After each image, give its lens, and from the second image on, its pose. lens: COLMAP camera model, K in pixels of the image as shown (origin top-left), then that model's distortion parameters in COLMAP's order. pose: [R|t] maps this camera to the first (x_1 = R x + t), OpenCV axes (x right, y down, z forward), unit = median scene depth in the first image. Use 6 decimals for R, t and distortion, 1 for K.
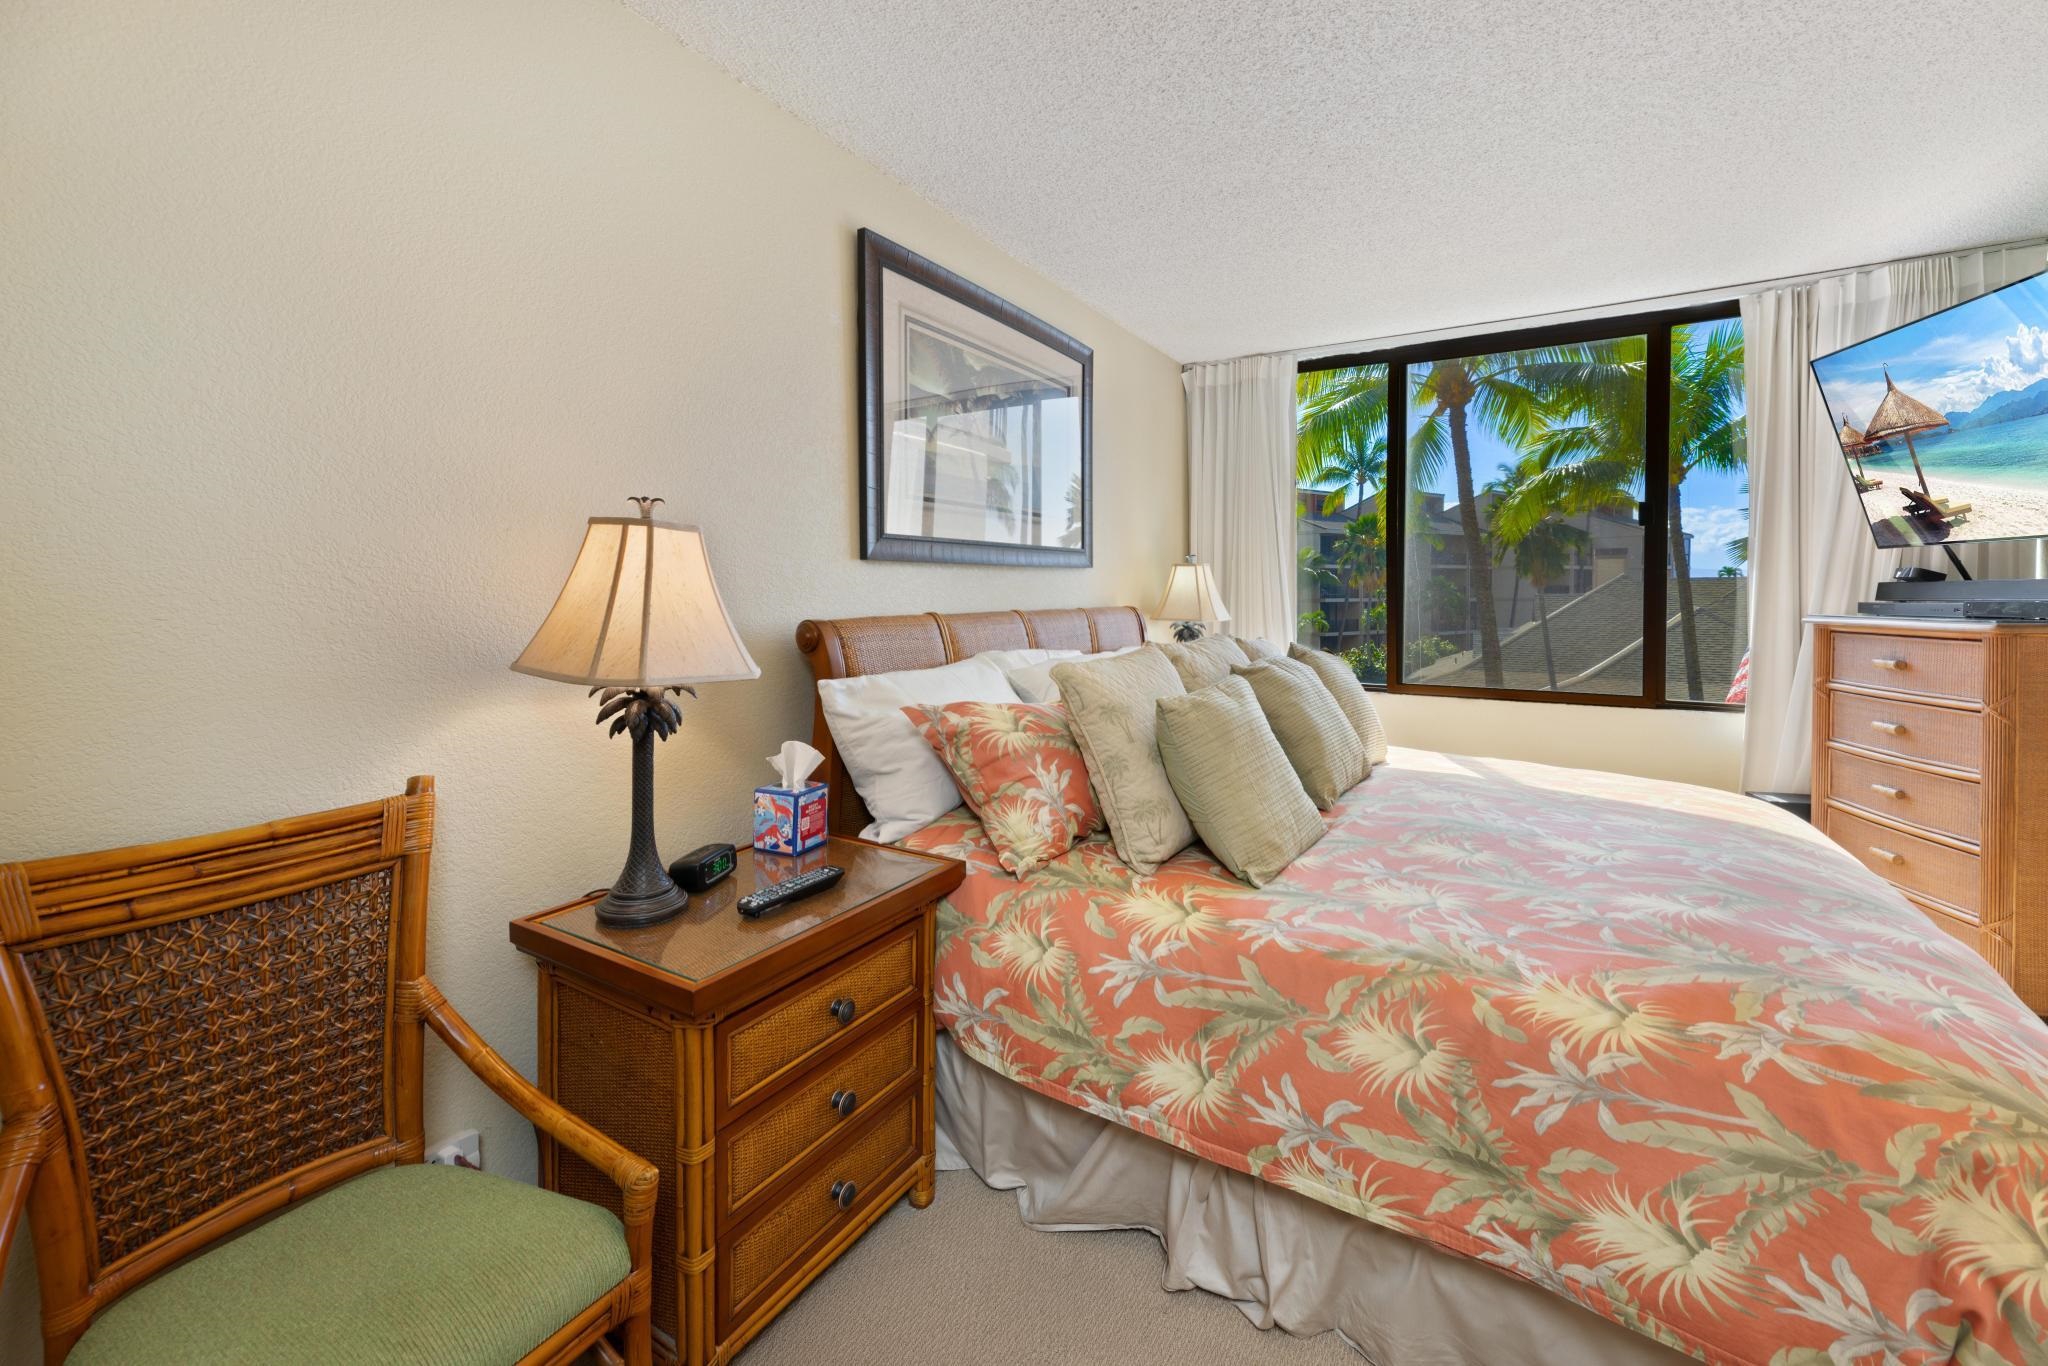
lens RADIAL K [[823.8, 0, 1025.0], [0, 823.8, 622.0], [0, 0, 1]] dist [0.002615, -0.000311]
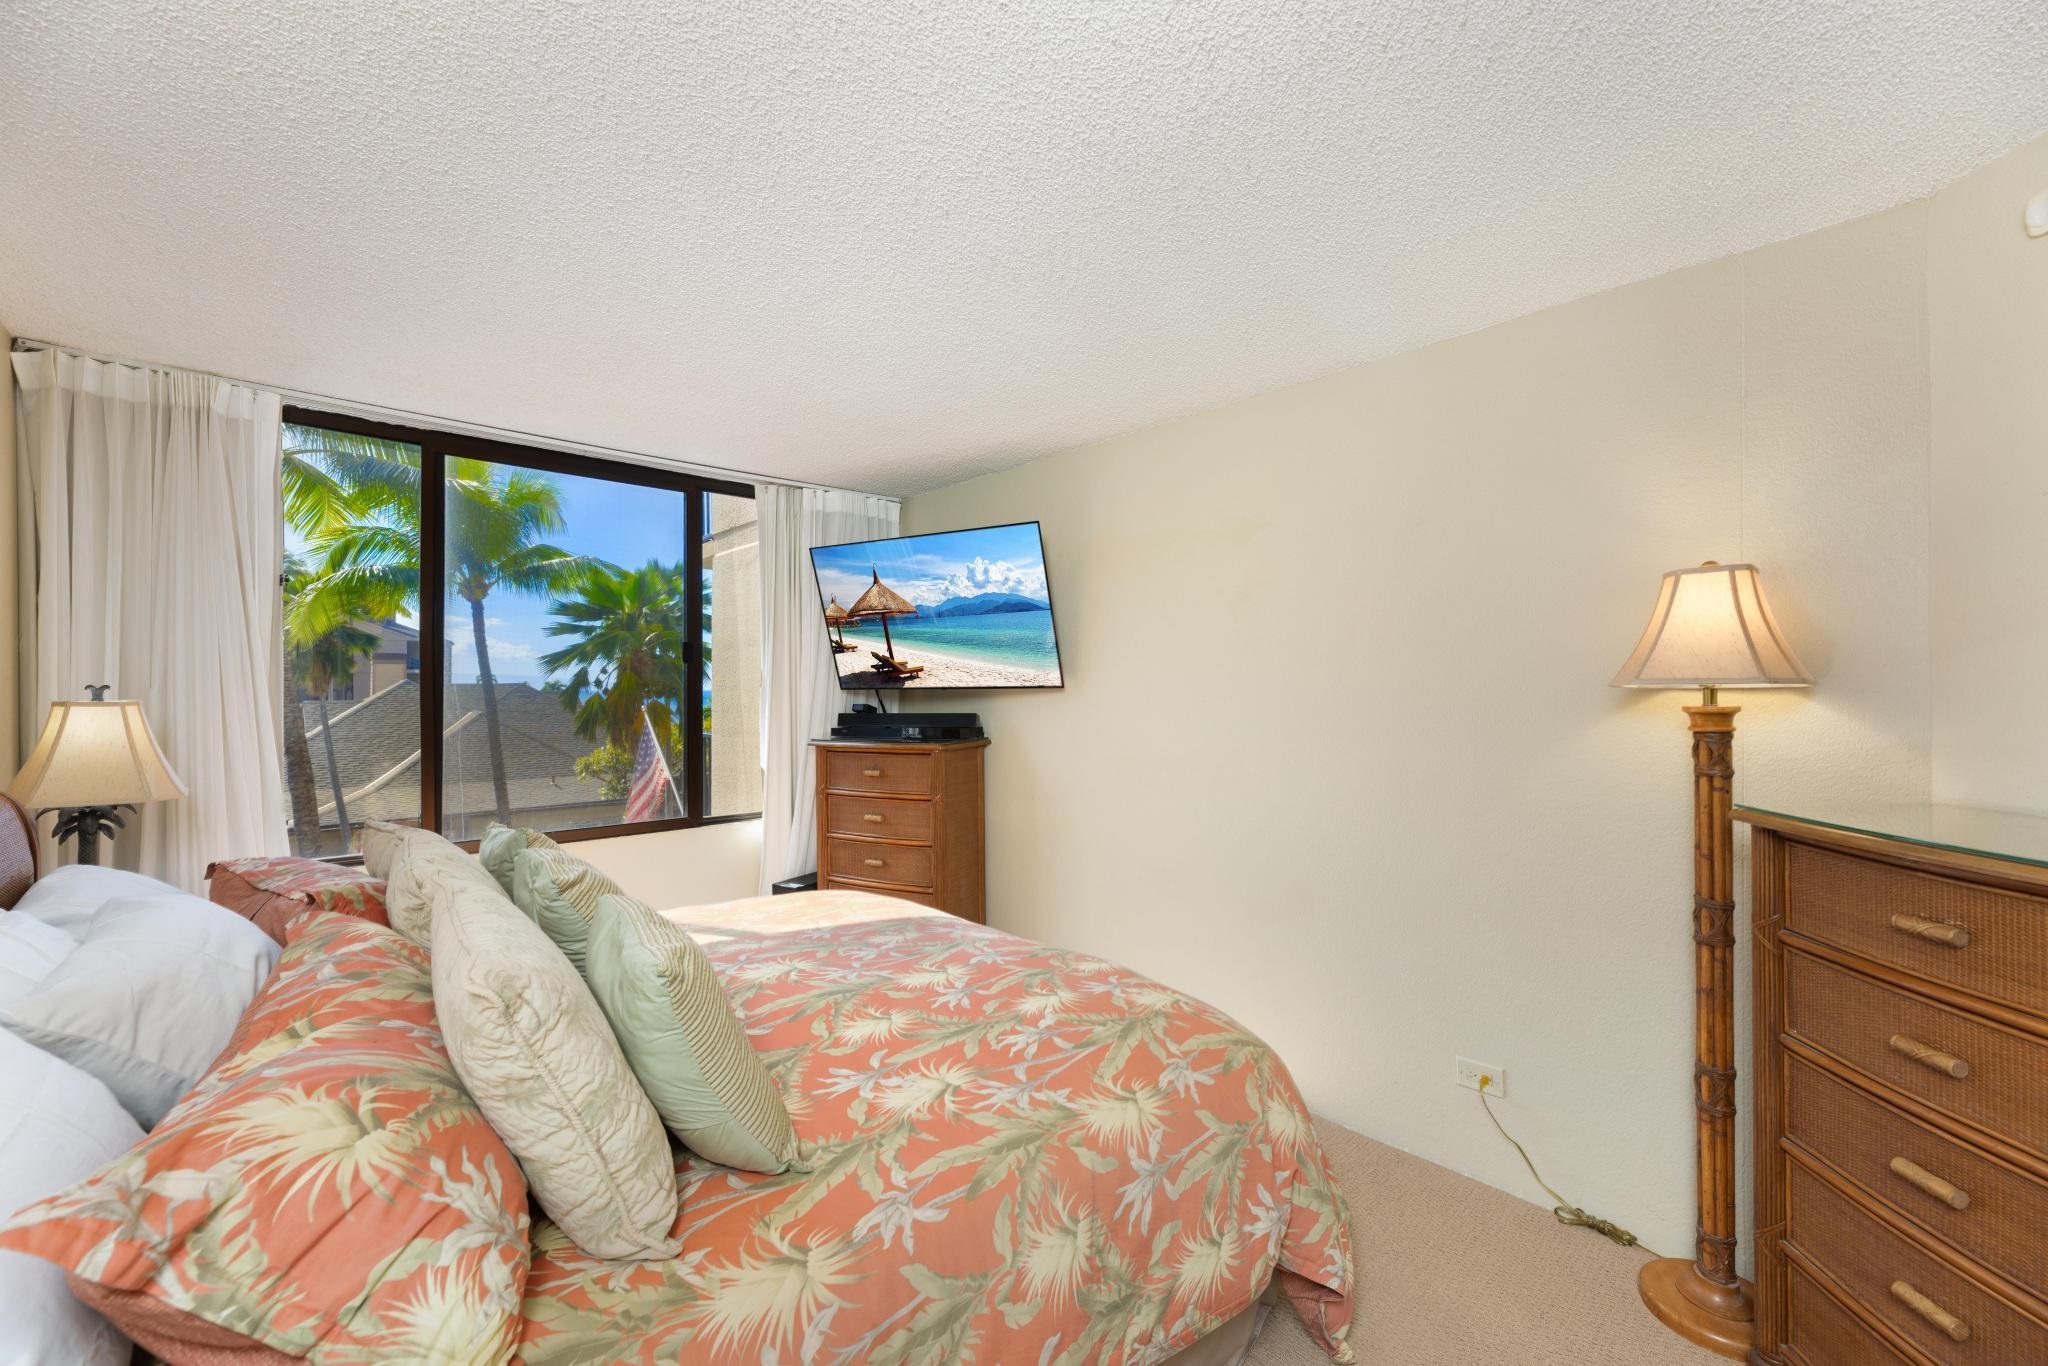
lens RADIAL K [[823.8, 0, 1026.4], [0, 823.8, 680.0], [0, 0, 1]] dist [0.002615, -0.000311]
pose [[0.283517, 0.010072, 0.958914, -0.245378], [0.044874, 0.998710, -0.023757, -0.065582], [-0.957917, 0.049766, 0.282699, 0.348481]]
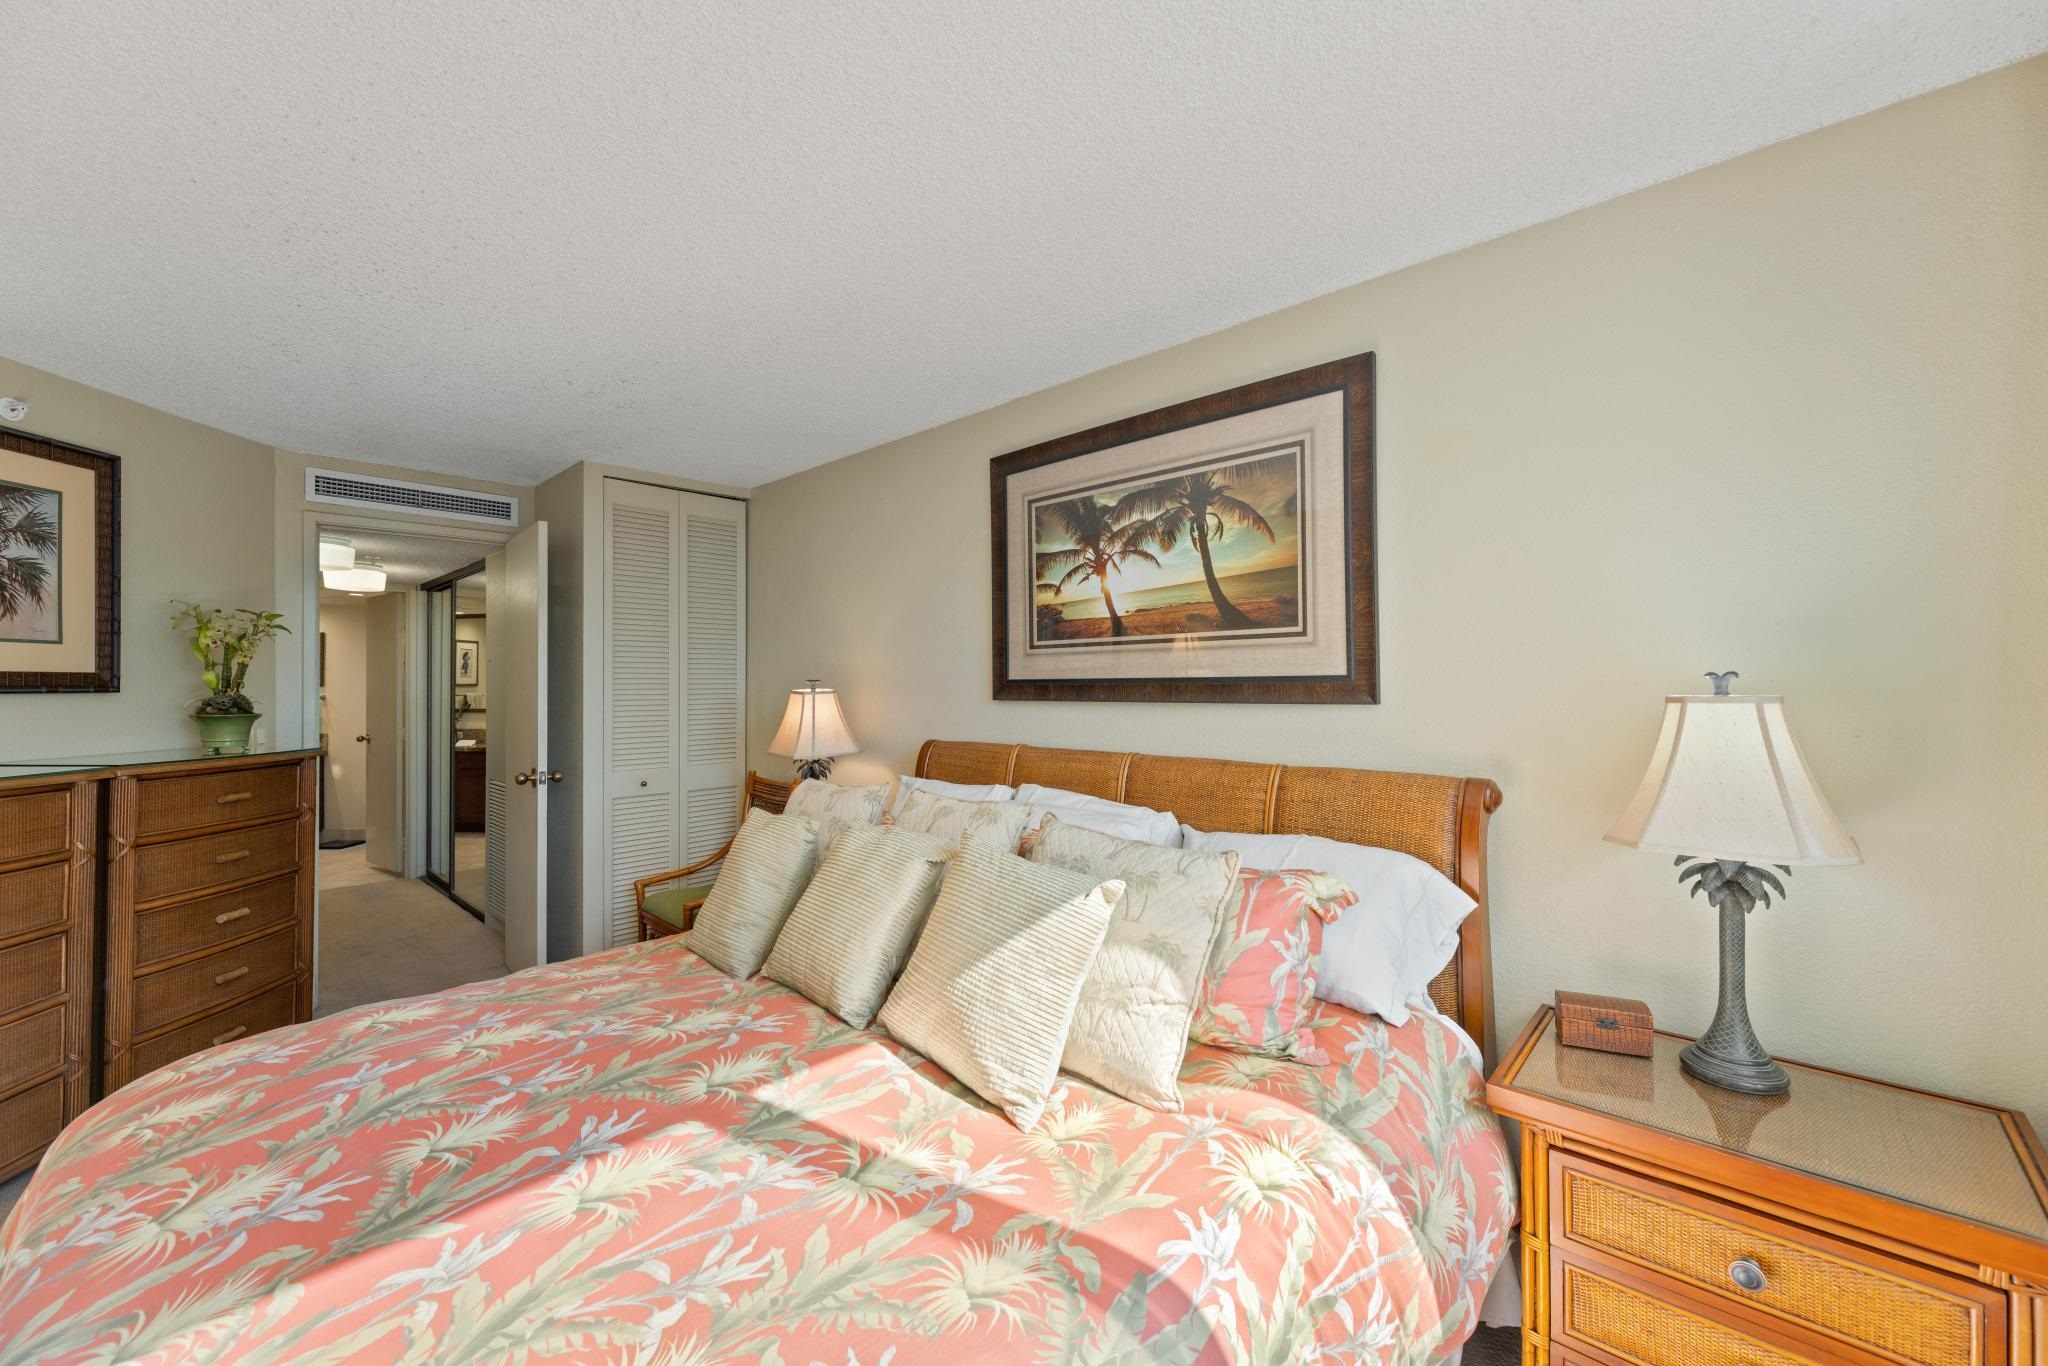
lens RADIAL K [[823.8, 0, 1018.4], [0, 823.8, 680.3], [0, 0, 1]] dist [0.002615, -0.000311]
pose [[-0.216954, -0.003598, -0.976175, 1.005169], [-0.040657, 0.999159, 0.005353, -0.095818], [0.975335, 0.040850, -0.216918, 1.049892]]
